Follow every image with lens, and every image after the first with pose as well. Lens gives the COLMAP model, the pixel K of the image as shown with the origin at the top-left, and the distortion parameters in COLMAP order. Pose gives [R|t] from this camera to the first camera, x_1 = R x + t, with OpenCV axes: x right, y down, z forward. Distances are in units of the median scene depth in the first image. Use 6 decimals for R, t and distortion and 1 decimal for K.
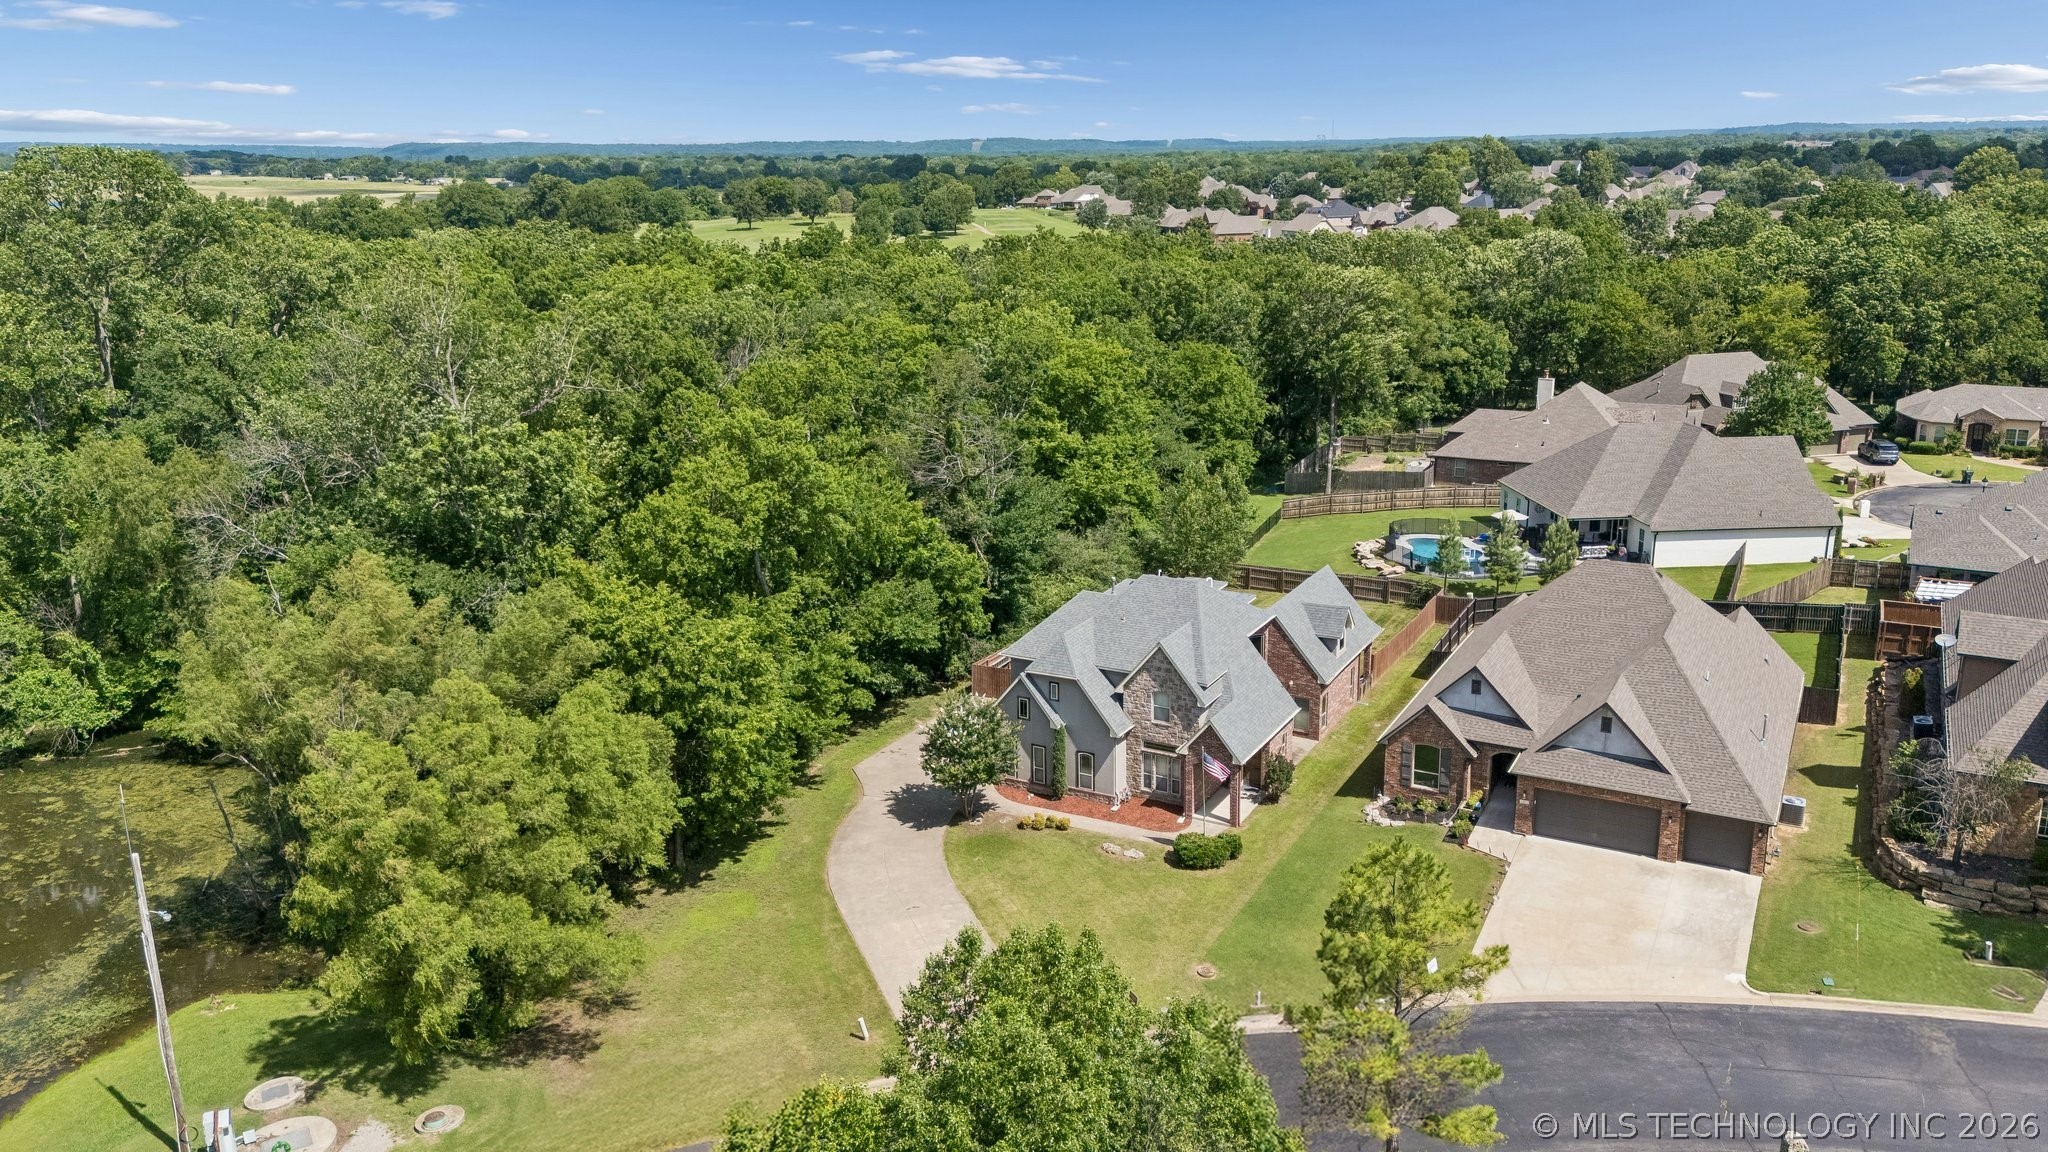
lens RADIAL K [[1478.0, 0, 1025.3], [0, 1478.0, 574.2], [0, 0, 1]] dist [0.010932, 0.000520]
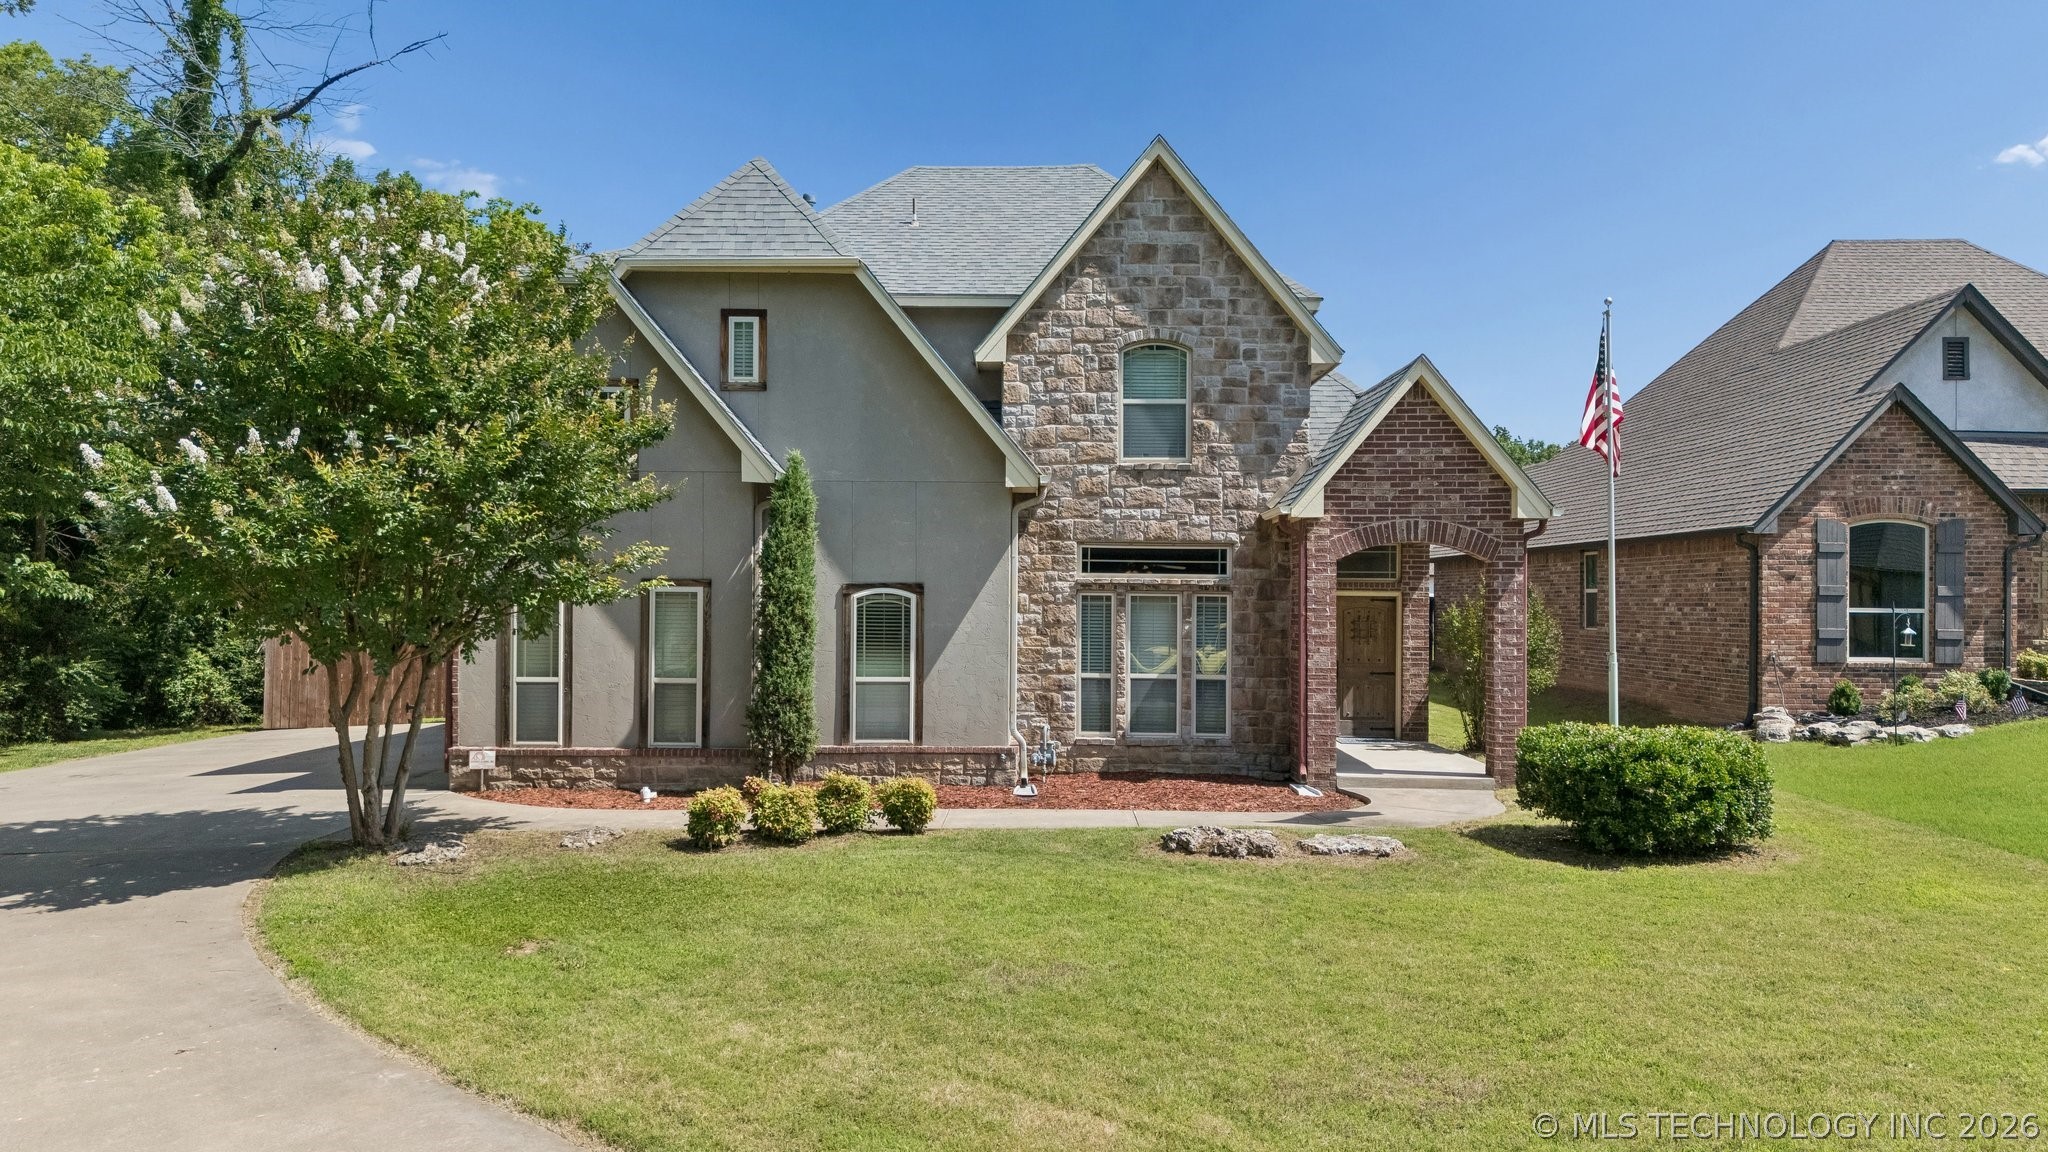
lens RADIAL K [[1478.0, 0, 1028.8], [0, 1478.0, 577.0], [0, 0, 1]] dist [0.010932, 0.000520]
pose [[0.875621, 0.033581, 0.481830, -0.057887], [0.104194, 0.960959, -0.256323, 0.186749], [-0.471627, 0.274646, 0.837937, 0.784311]]
